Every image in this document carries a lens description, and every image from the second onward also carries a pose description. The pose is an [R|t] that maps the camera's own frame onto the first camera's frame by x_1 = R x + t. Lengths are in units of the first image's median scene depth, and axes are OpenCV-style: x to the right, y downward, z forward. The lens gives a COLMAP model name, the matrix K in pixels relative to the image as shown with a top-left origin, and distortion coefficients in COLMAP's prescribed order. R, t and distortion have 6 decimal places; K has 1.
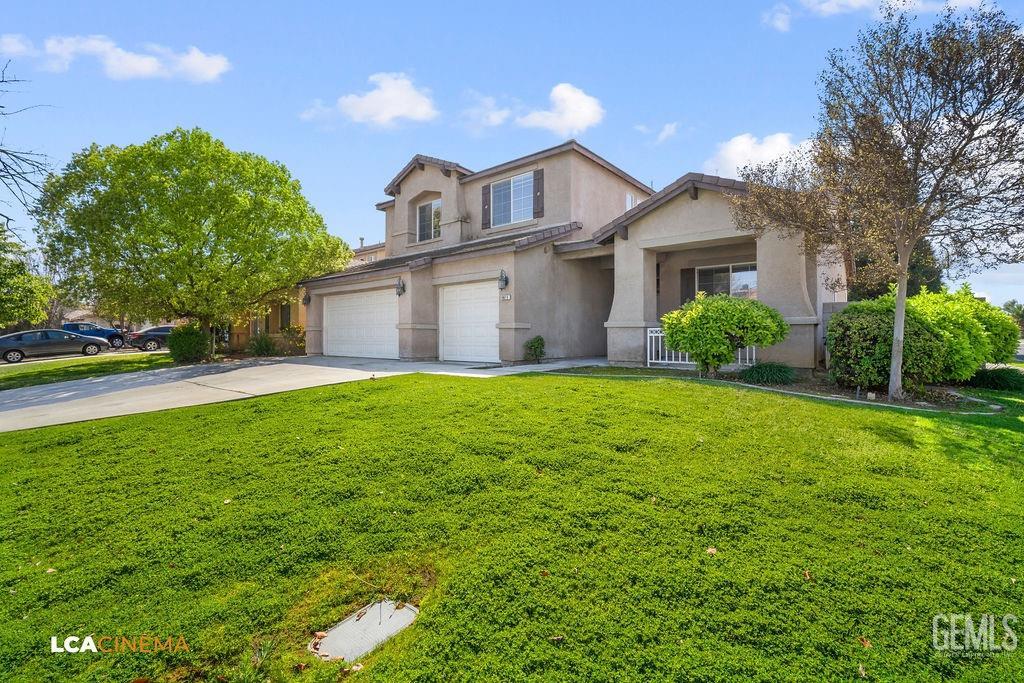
lens RADIAL K [[446.5, 0, 508.0], [0, 446.5, 337.1], [0, 0, 1]] dist [-0.013461, 0.001528]
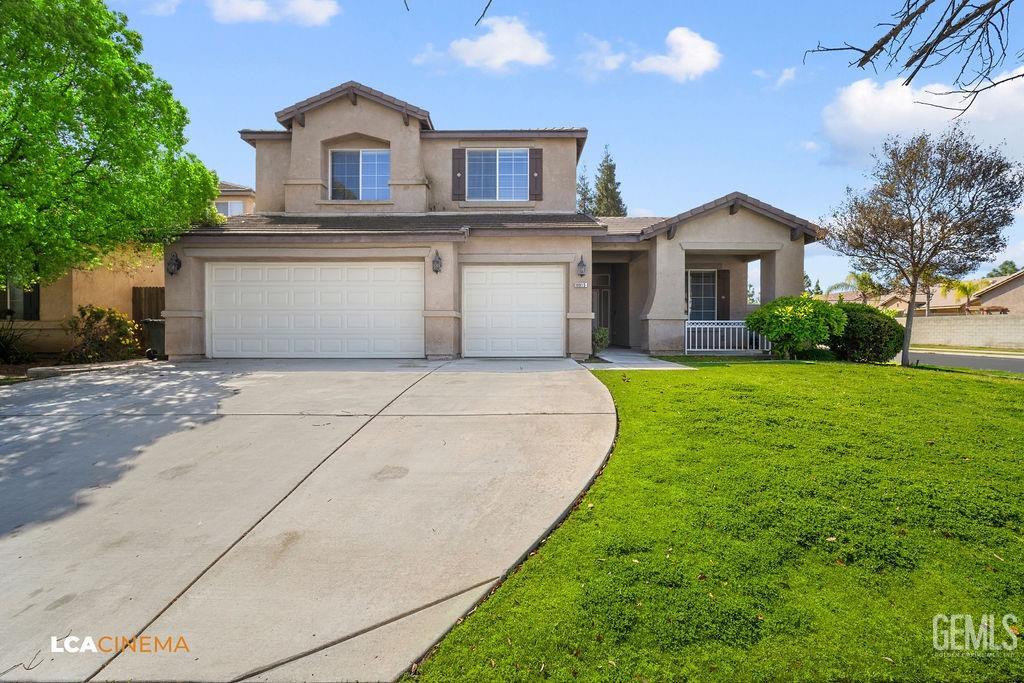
lens RADIAL K [[446.5, 0, 508.9], [0, 446.5, 342.6], [0, 0, 1]] dist [-0.013461, 0.001528]
pose [[0.776345, -0.015040, 0.630128, -0.554269], [-0.001166, 0.999679, 0.025297, 0.005779], [-0.630307, -0.020374, 0.776079, 0.299564]]
